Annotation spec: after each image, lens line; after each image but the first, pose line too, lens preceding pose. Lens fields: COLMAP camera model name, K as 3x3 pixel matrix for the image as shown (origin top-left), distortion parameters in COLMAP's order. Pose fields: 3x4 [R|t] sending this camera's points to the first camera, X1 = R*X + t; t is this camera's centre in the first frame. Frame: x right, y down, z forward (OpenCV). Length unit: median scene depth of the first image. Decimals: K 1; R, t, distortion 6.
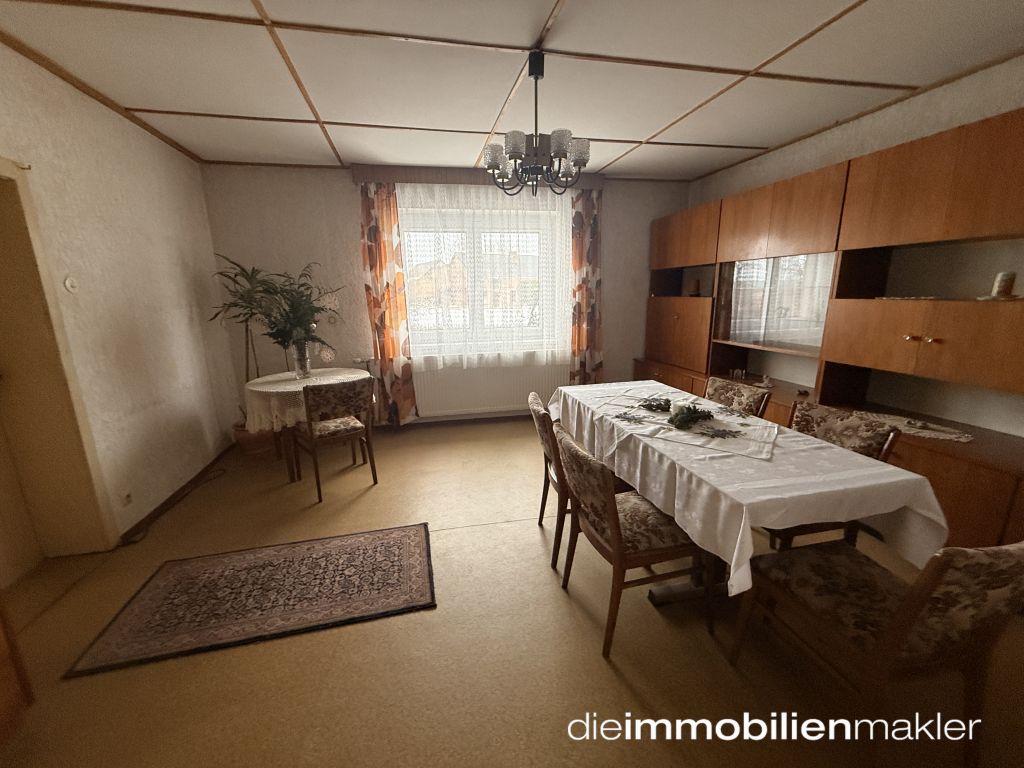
lens RADIAL K [[408.0, 0, 505.4], [0, 408.0, 385.7], [0, 0, 1]] dist [0.004054, 0.000464]
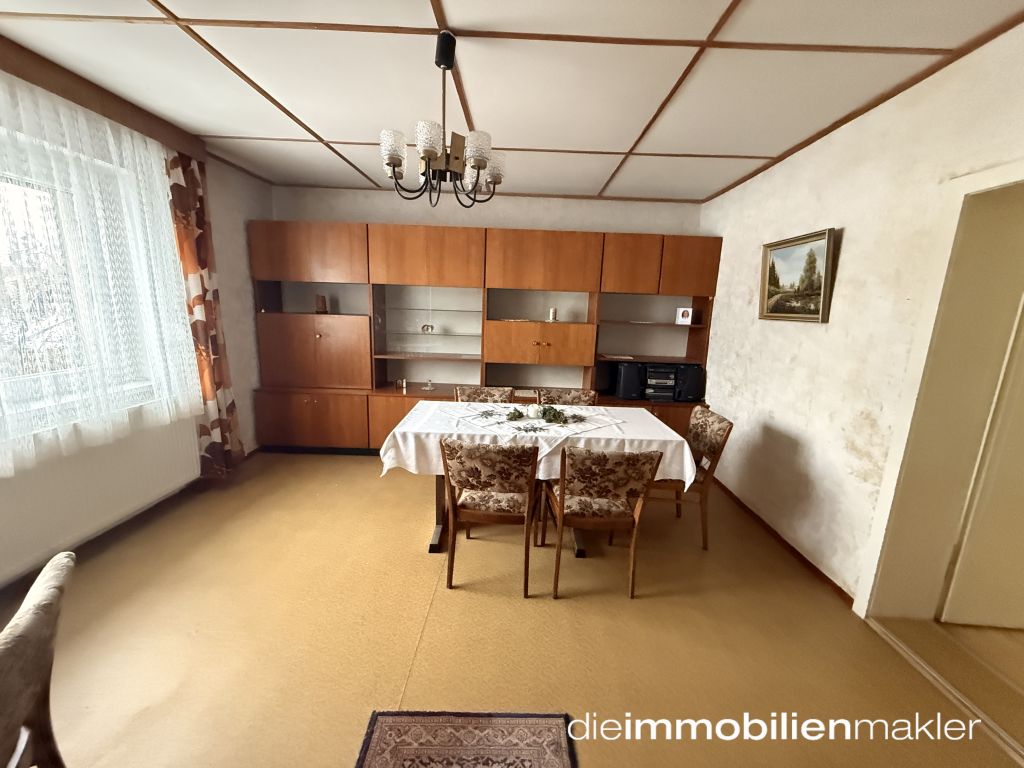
lens RADIAL K [[408.0, 0, 512.0], [0, 408.0, 386.1], [0, 0, 1]] dist [0.004054, 0.000464]
pose [[0.225333, -0.165983, 0.960039, -0.667510], [0.181730, 0.975248, 0.125959, -0.162799], [-0.957183, 0.146085, 0.249920, 0.633151]]
